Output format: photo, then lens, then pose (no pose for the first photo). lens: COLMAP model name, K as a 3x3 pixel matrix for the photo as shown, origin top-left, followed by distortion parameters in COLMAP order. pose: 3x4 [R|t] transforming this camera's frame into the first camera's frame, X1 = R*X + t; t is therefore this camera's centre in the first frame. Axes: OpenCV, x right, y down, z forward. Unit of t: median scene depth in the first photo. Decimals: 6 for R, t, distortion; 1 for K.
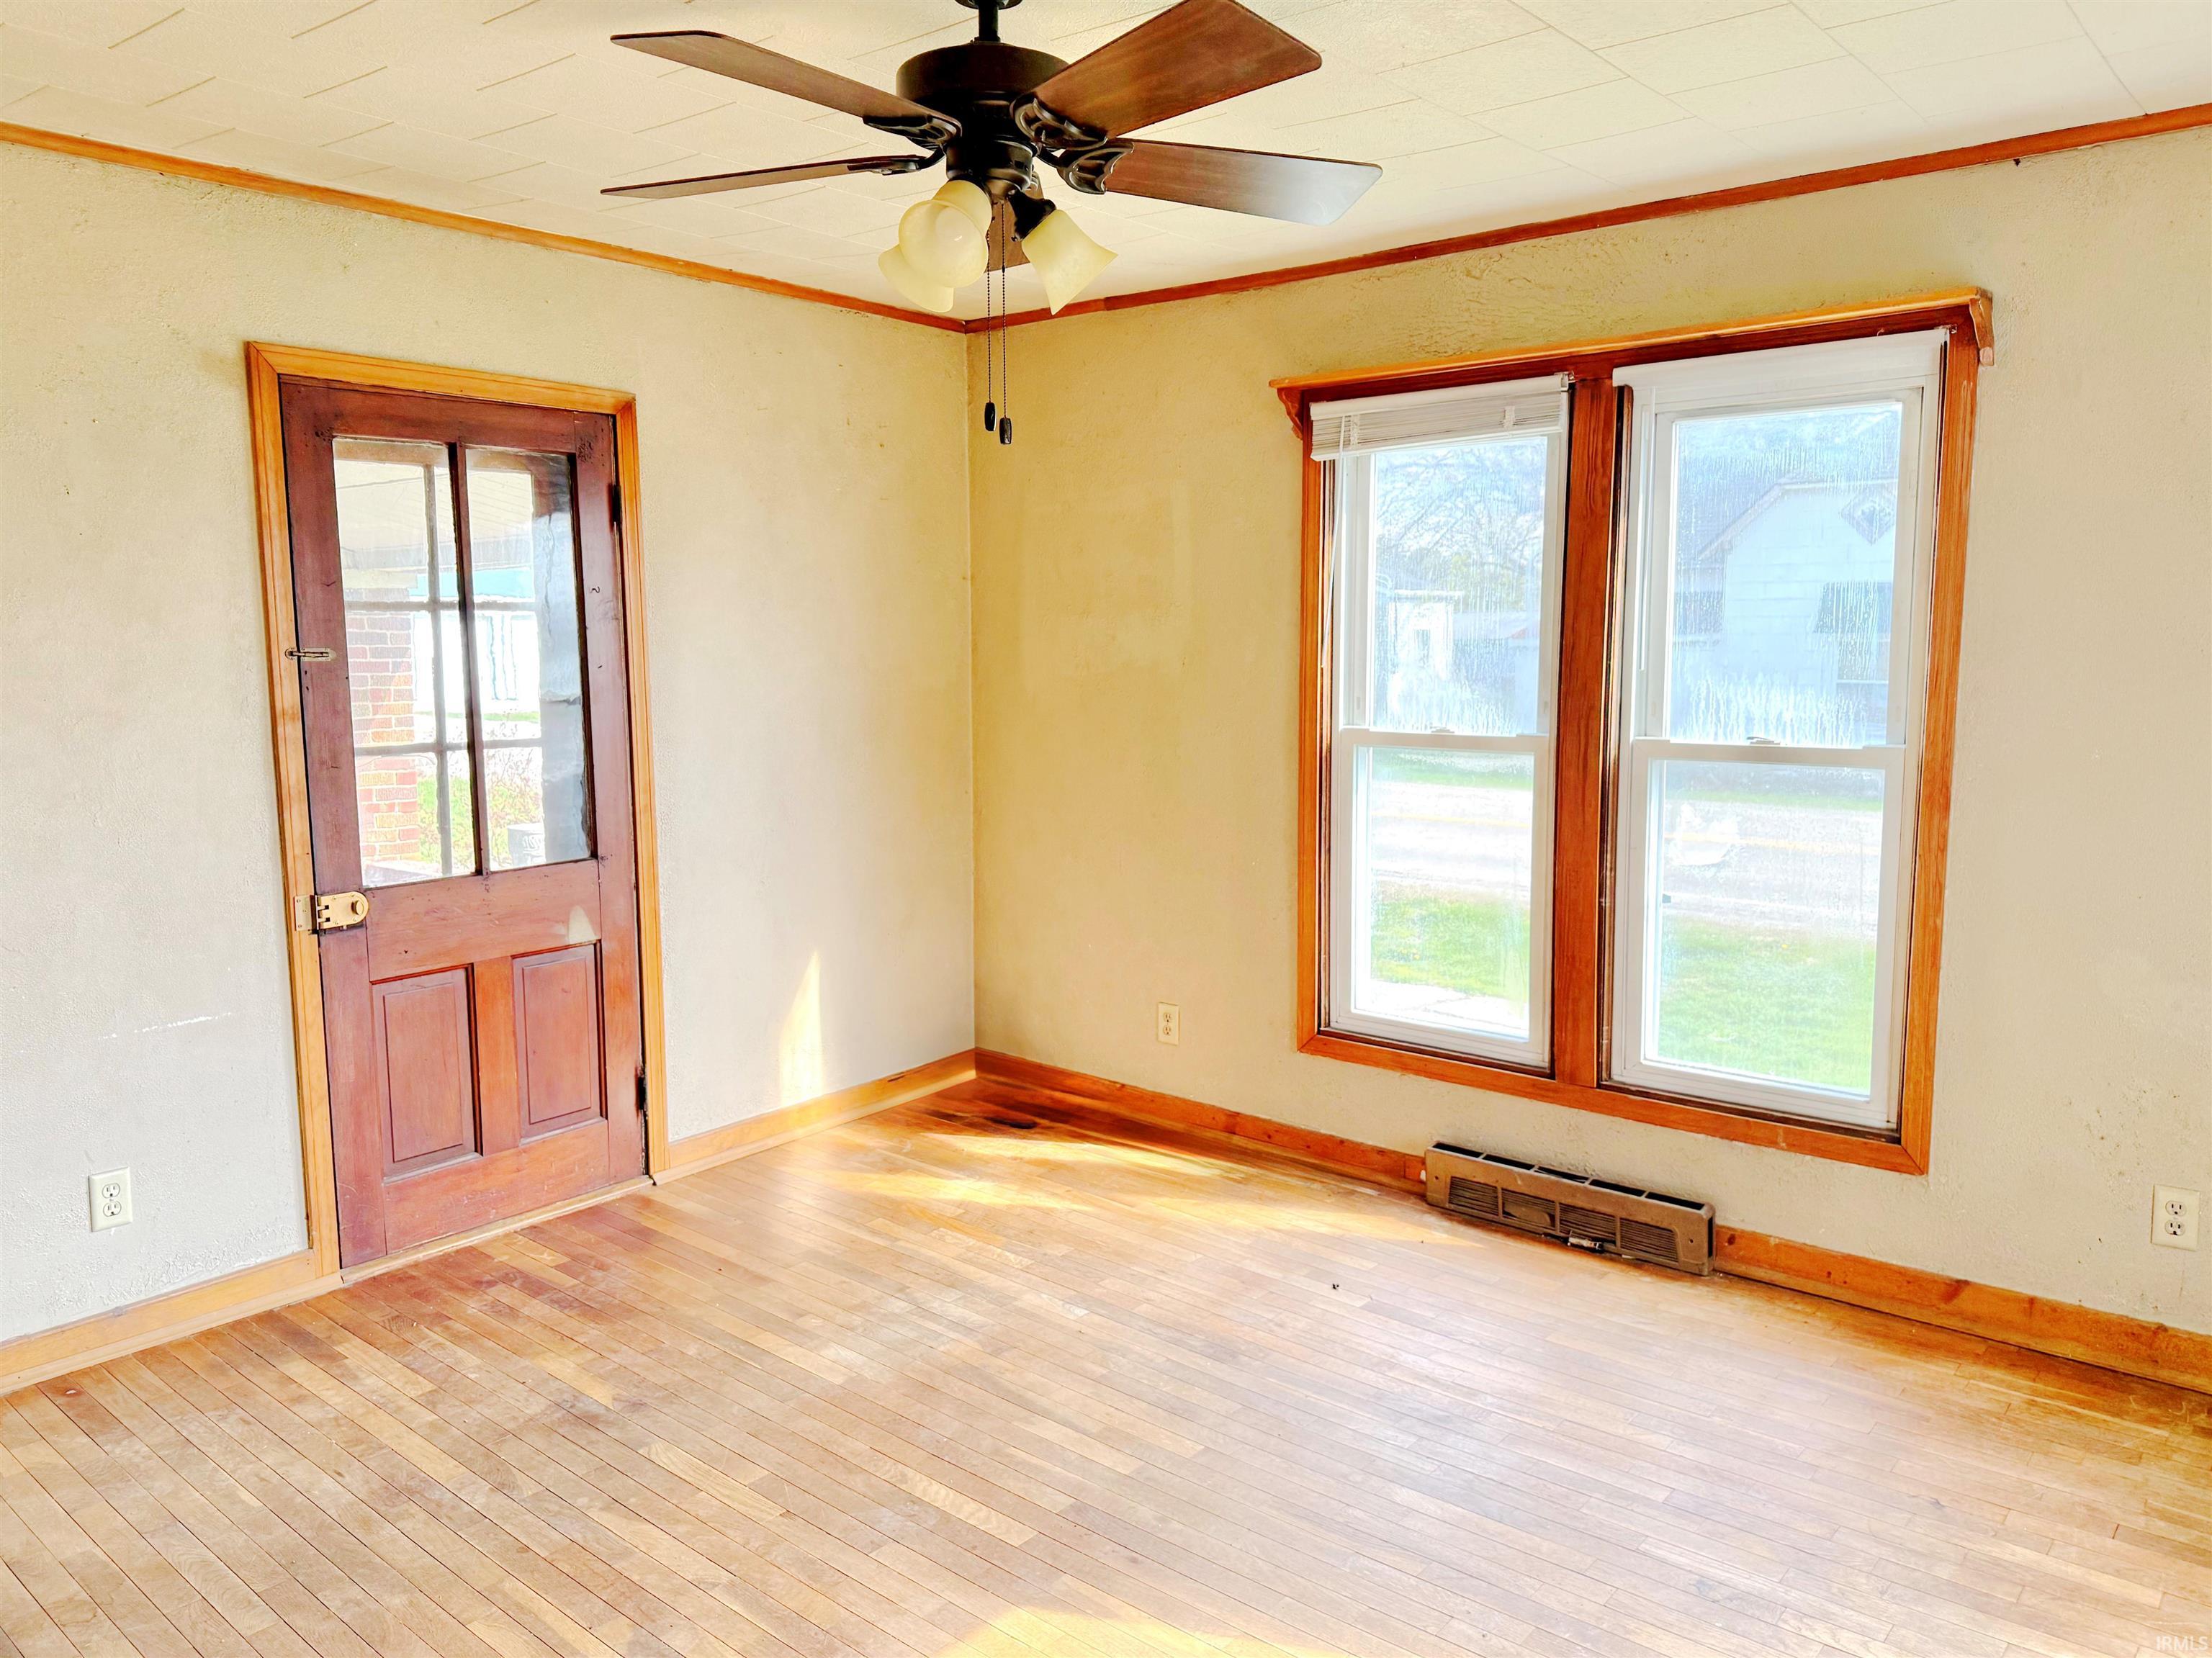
lens RADIAL K [[1562.3, 0, 1106.0], [0, 1562.3, 829.0], [0, 0, 1]] dist [0.132922, -0.173370]
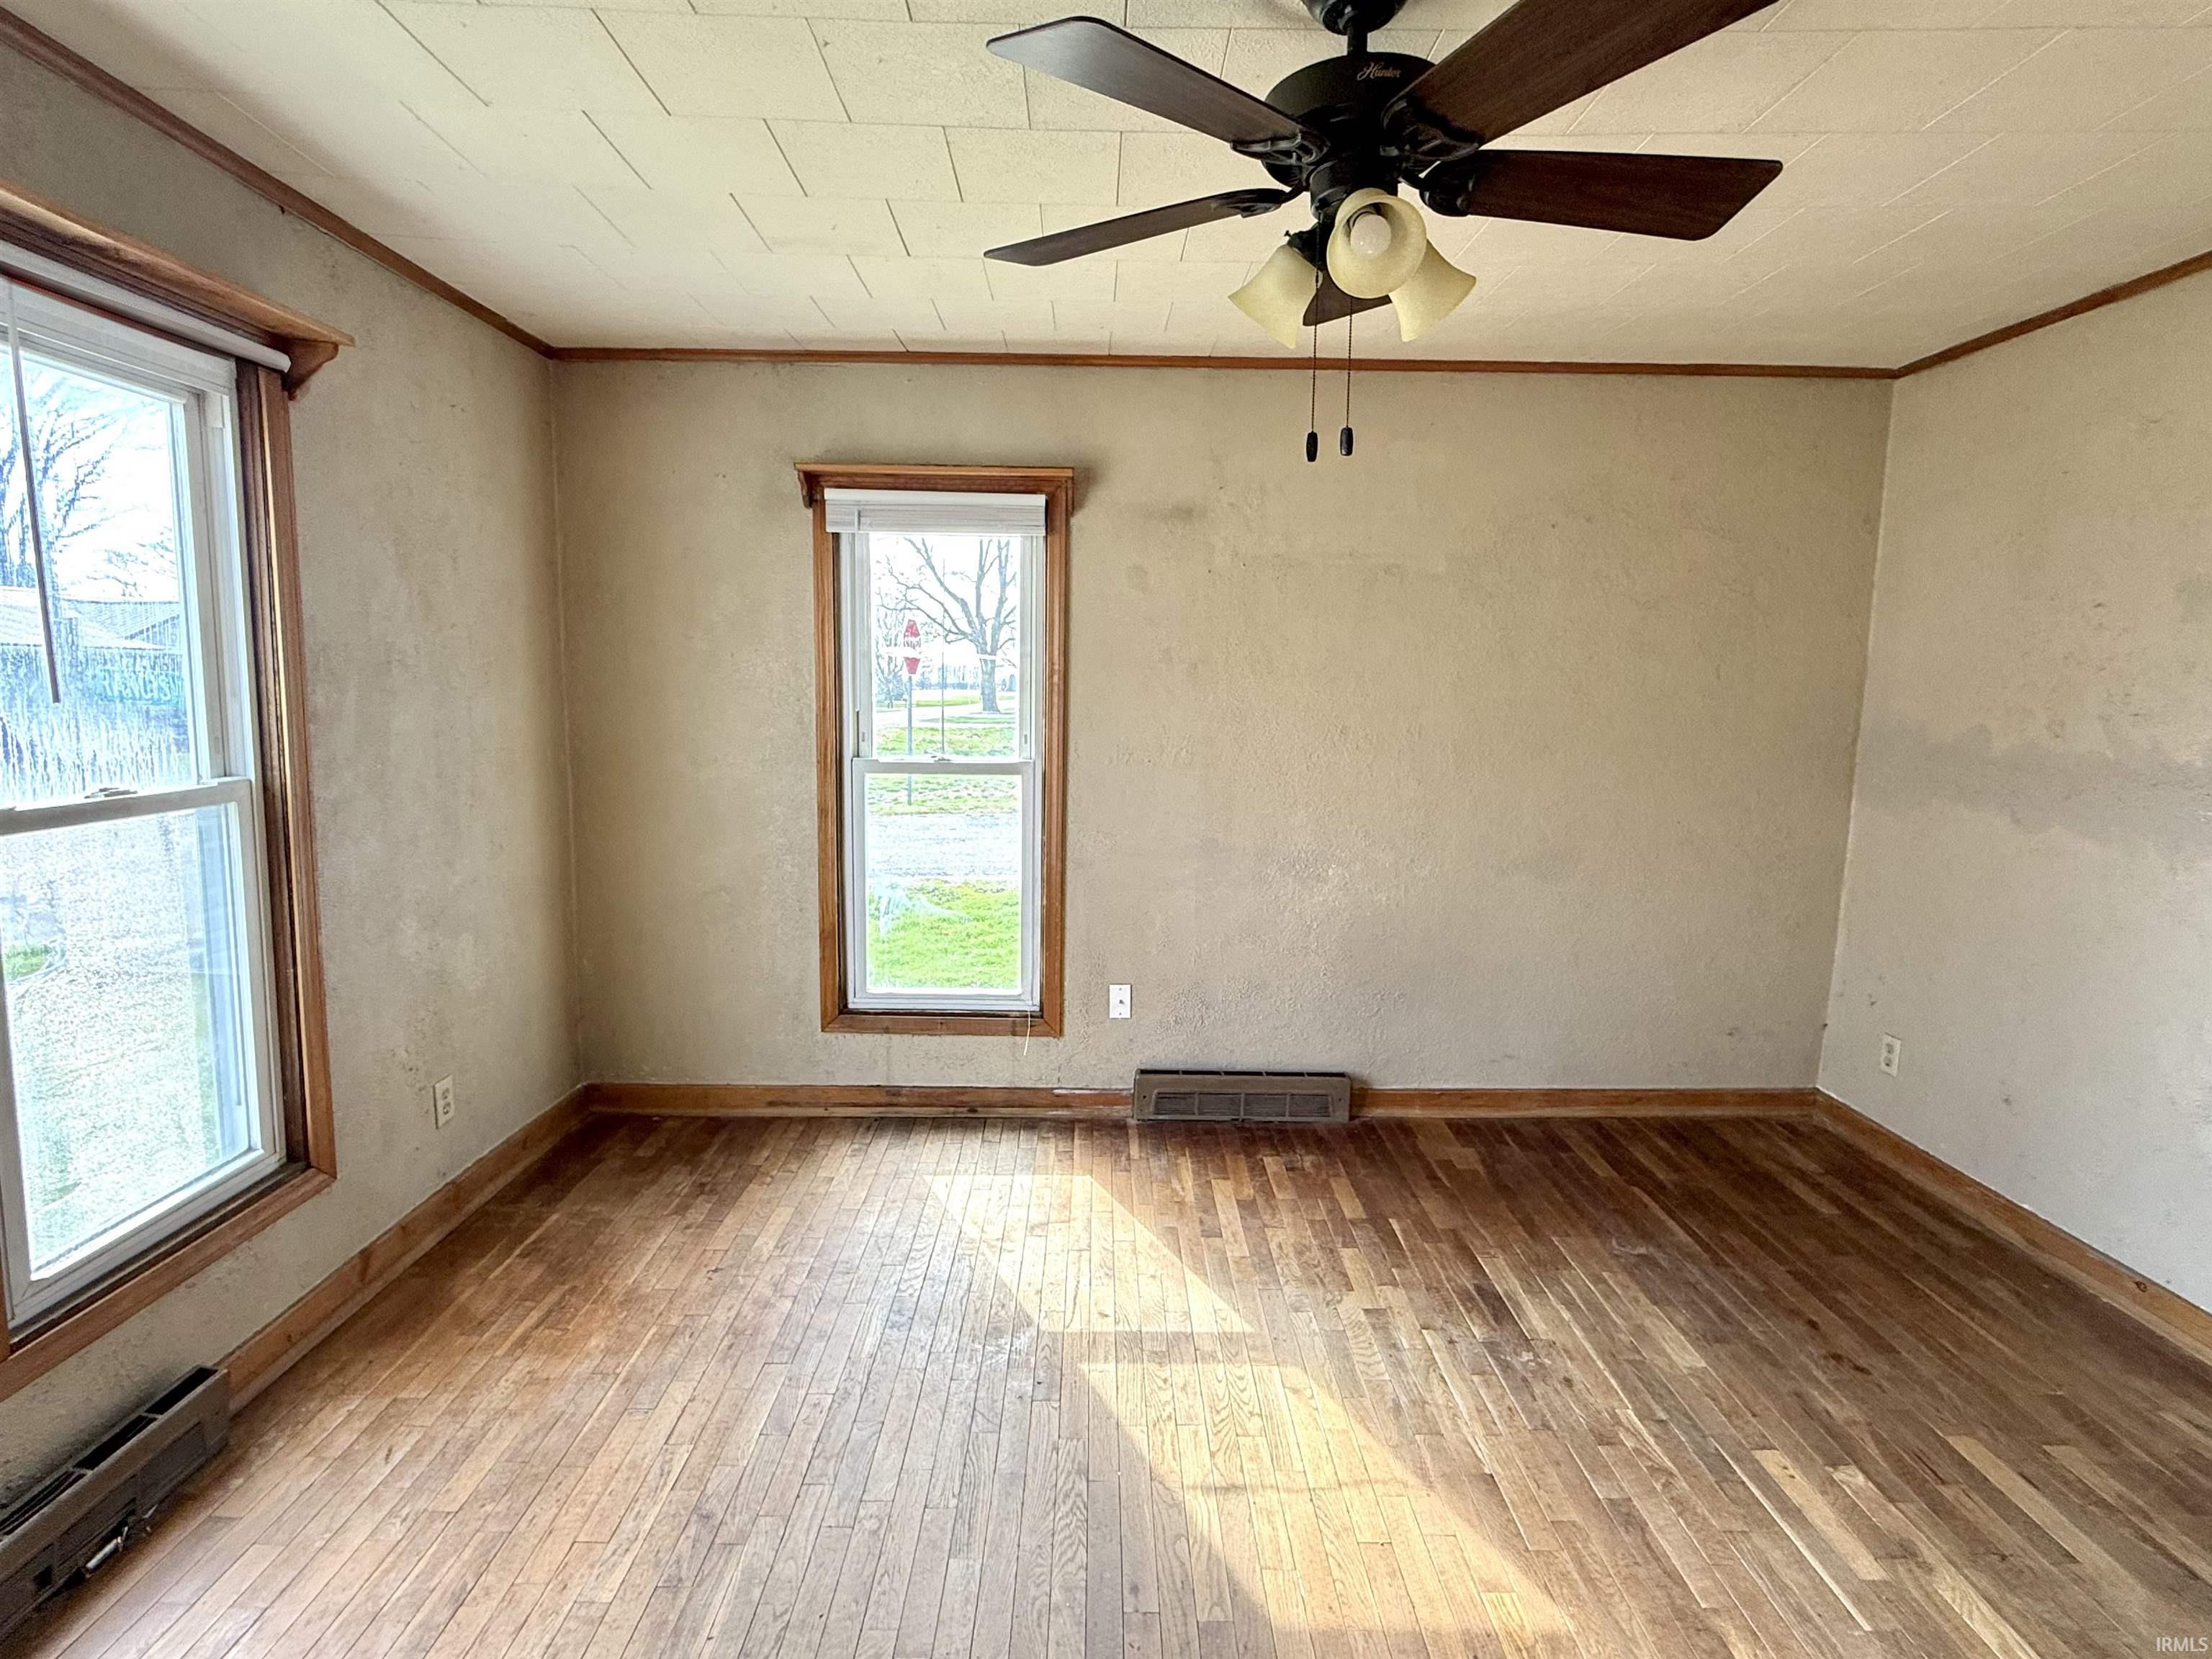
lens RADIAL K [[1110.8, 0, 1106.0], [0, 1110.8, 829.5], [0, 0, 1]] dist [0.016890, -0.006952]
pose [[-0.653807, -0.101724, 0.749792, -0.298780], [0.080617, 0.975917, 0.202699, -0.099861], [-0.752354, 0.192972, -0.629861, 0.901302]]
